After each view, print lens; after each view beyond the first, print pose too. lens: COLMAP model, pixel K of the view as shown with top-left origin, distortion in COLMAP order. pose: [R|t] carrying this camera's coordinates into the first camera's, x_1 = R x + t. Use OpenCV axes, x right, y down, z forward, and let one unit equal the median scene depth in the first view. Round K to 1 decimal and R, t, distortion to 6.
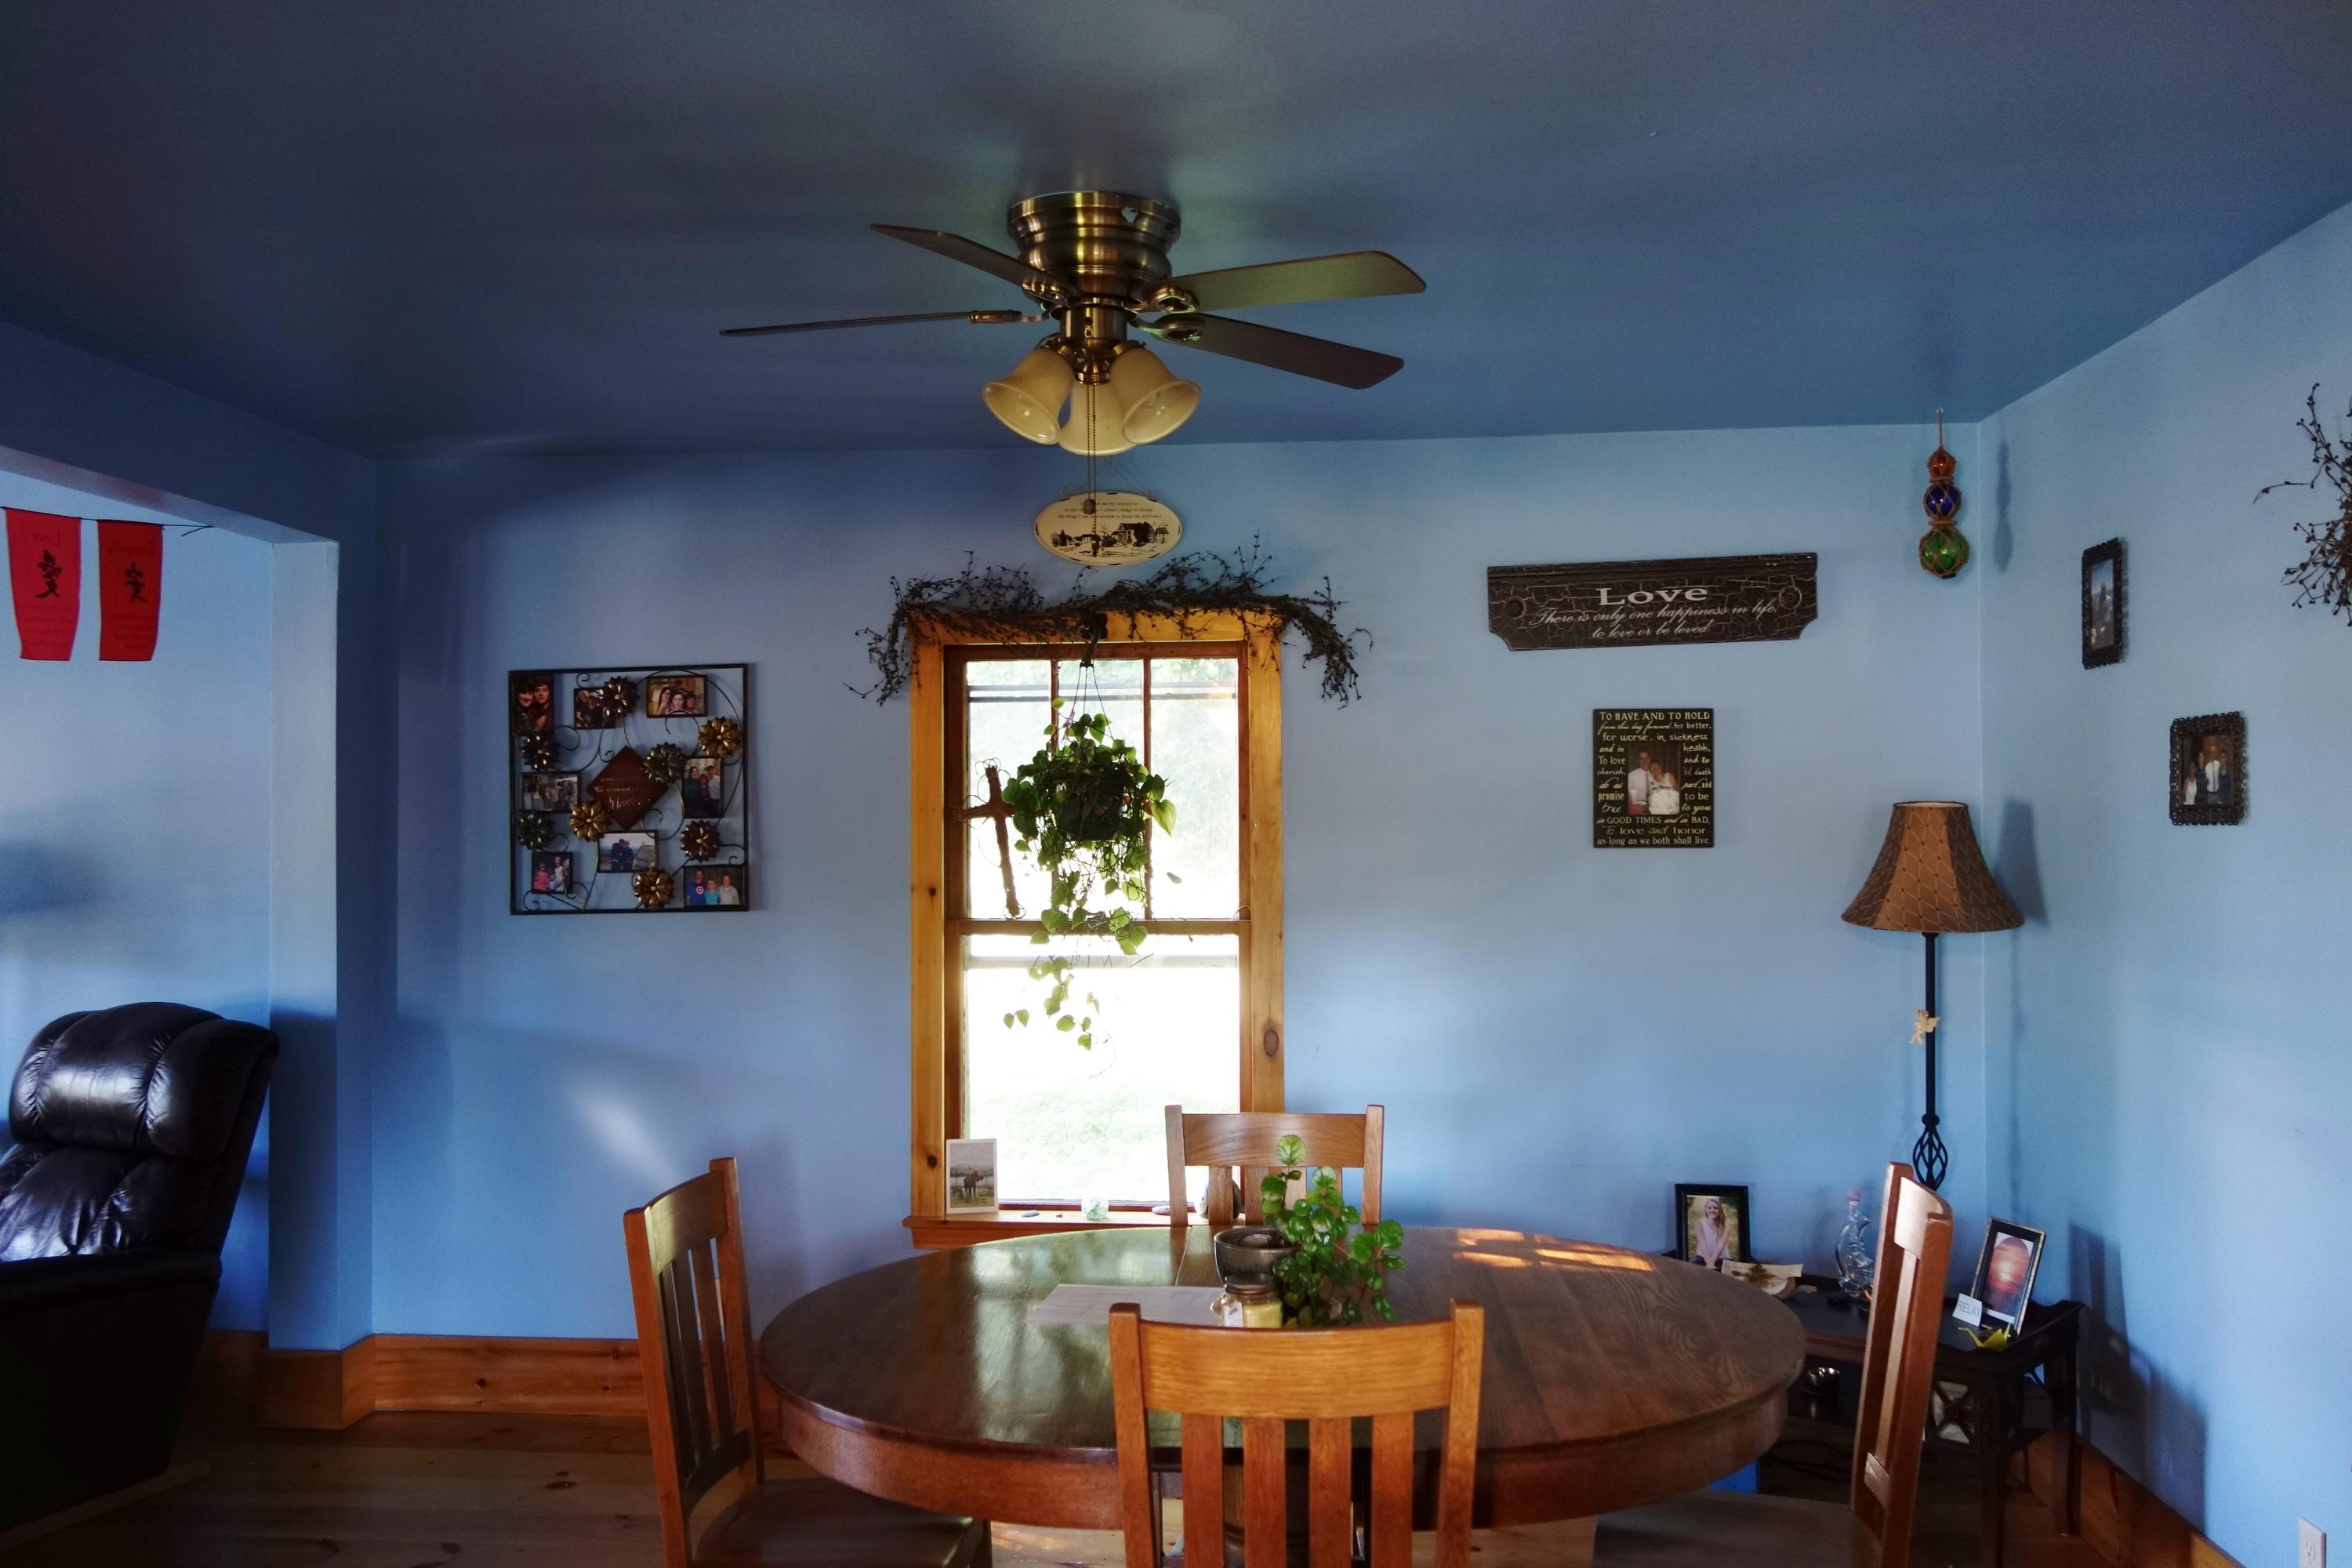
lens RADIAL K [[1851.8, 0, 1183.5], [0, 1851.8, 788.6], [0, 0, 1]] dist [-0.014677, -0.009457]
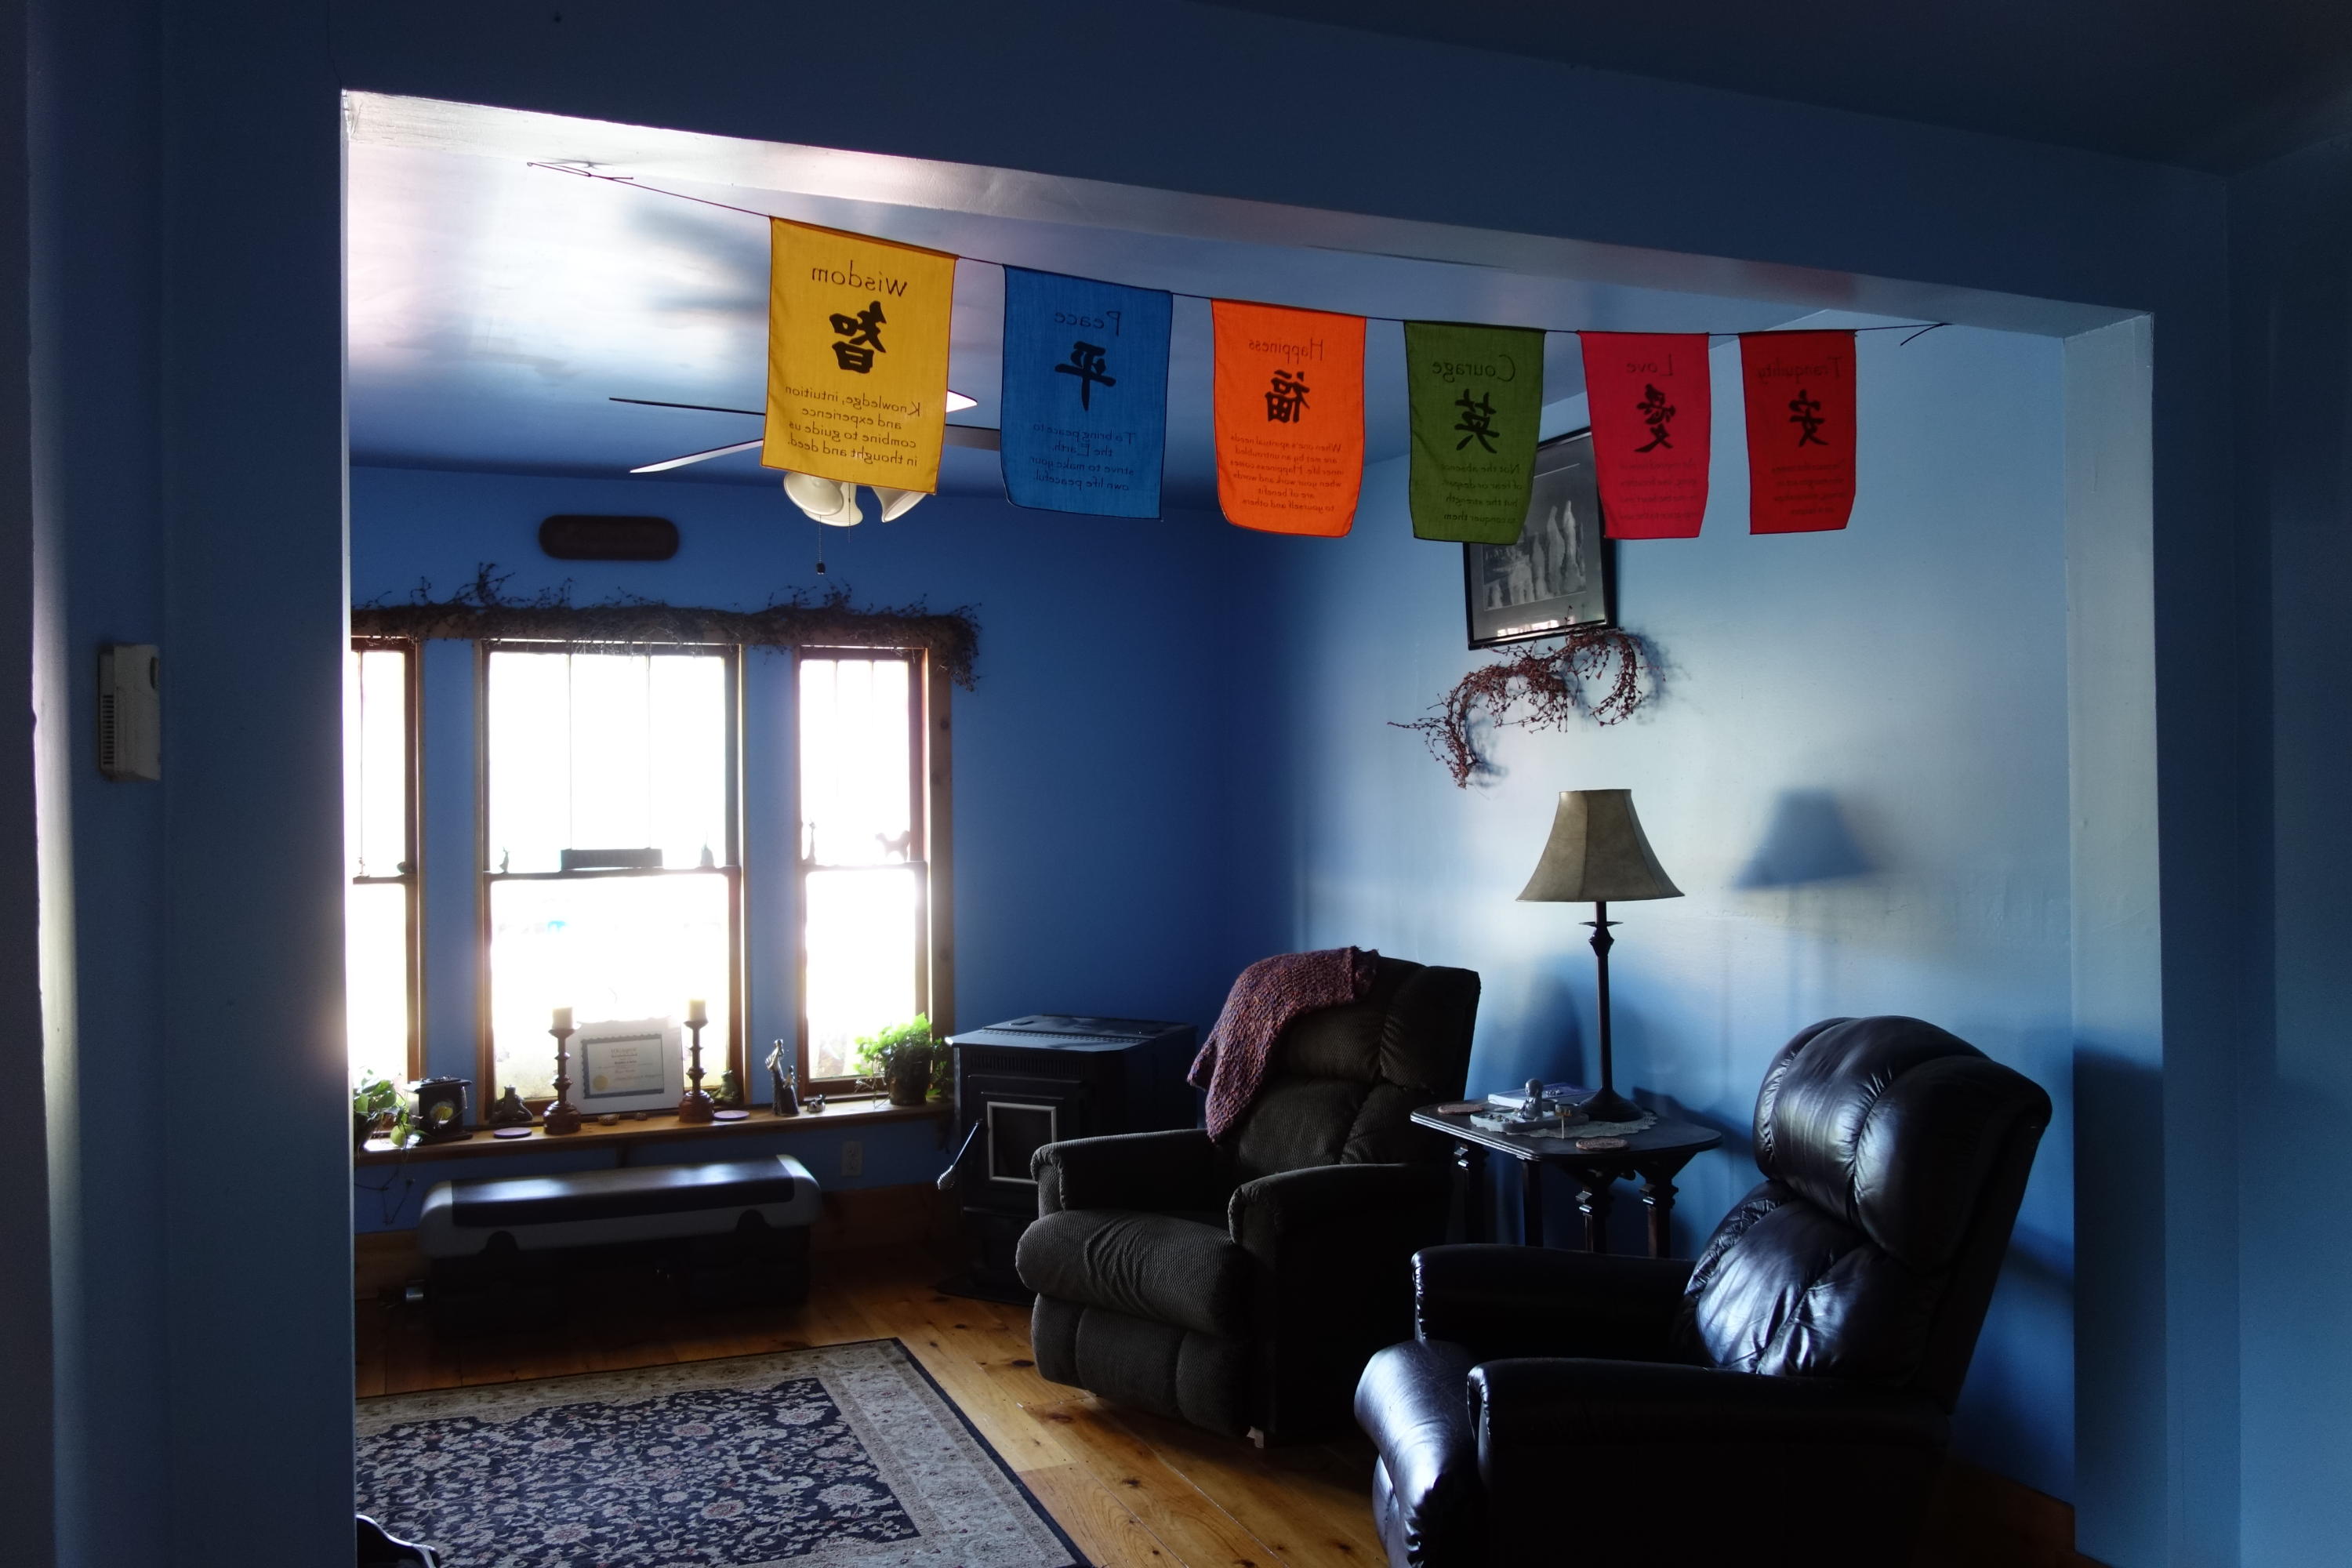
lens RADIAL K [[1851.8, 0, 1183.5], [0, 1851.8, 788.6], [0, 0, 1]] dist [-0.014677, -0.009457]
pose [[0.457461, -0.001440, -0.889228, -0.050981], [0.030037, 0.999453, 0.013834, 0.009511], [0.888722, -0.033038, 0.457254, 0.408369]]
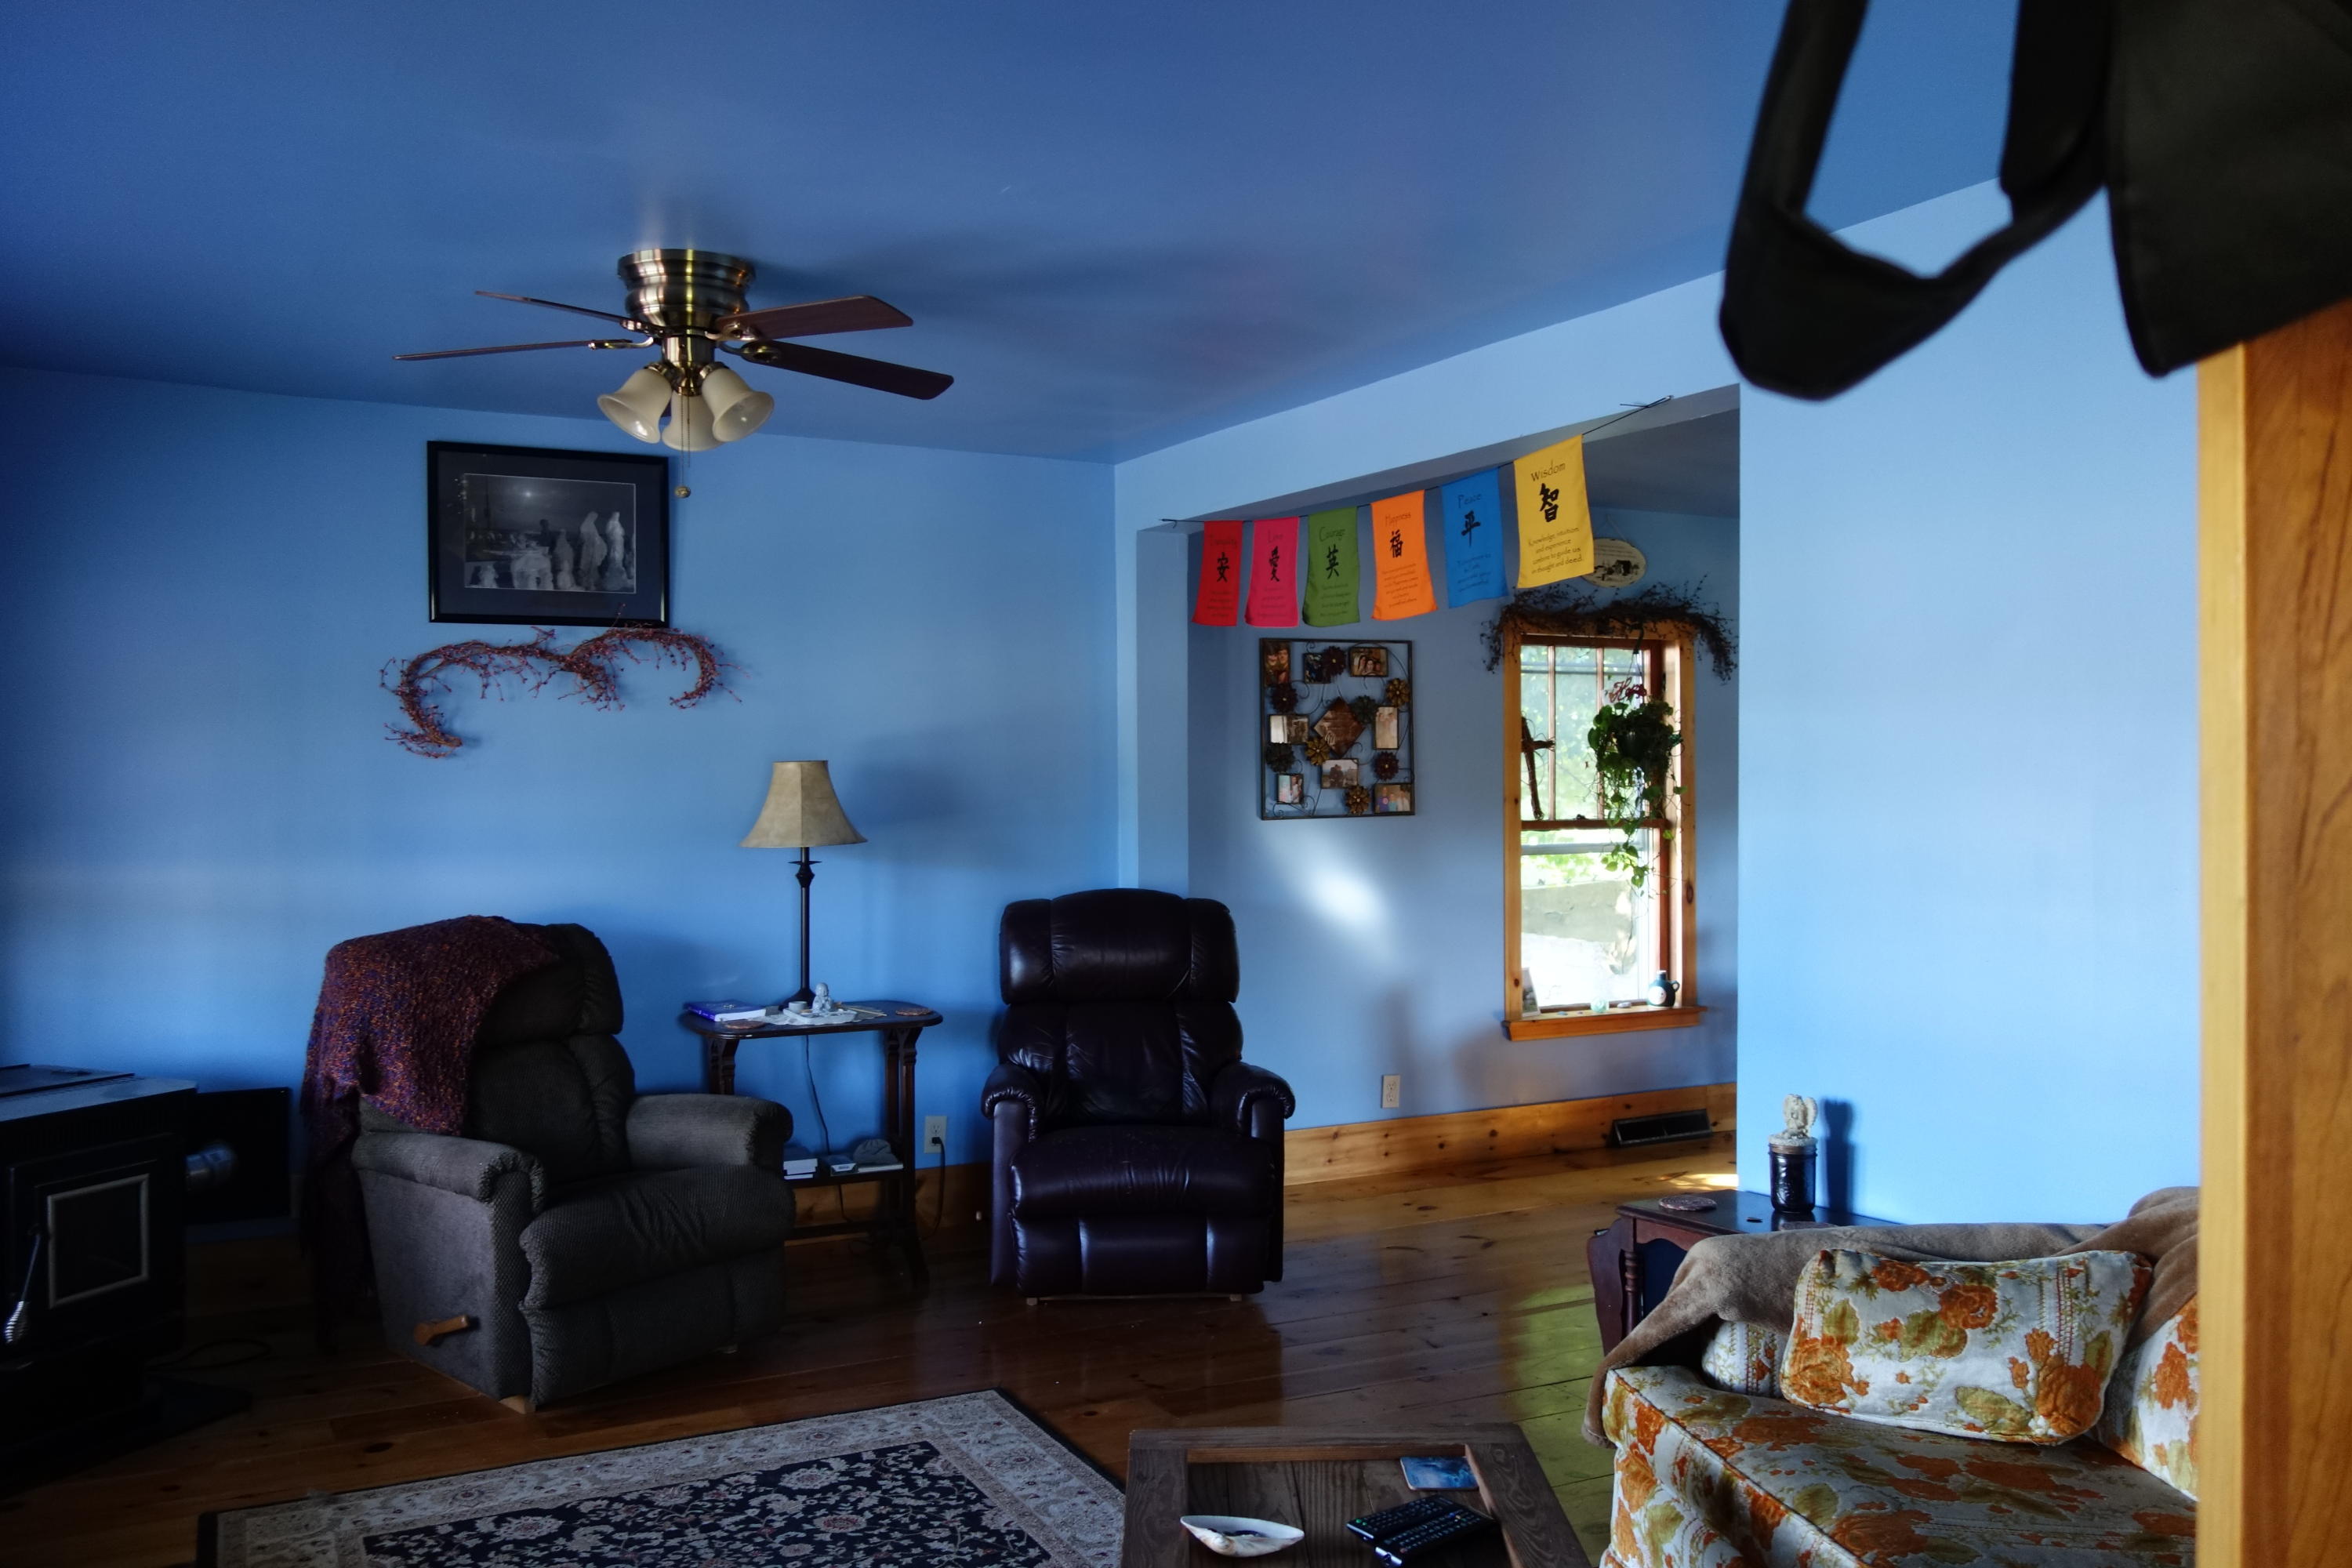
lens RADIAL K [[1851.8, 0, 1183.5], [0, 1851.8, 788.6], [0, 0, 1]] dist [-0.014677, -0.009457]
pose [[0.850499, -0.000089, 0.525977, -1.139718], [-0.021219, 0.999180, 0.034480, 0.000190], [-0.525549, -0.040485, 0.849800, -0.116290]]
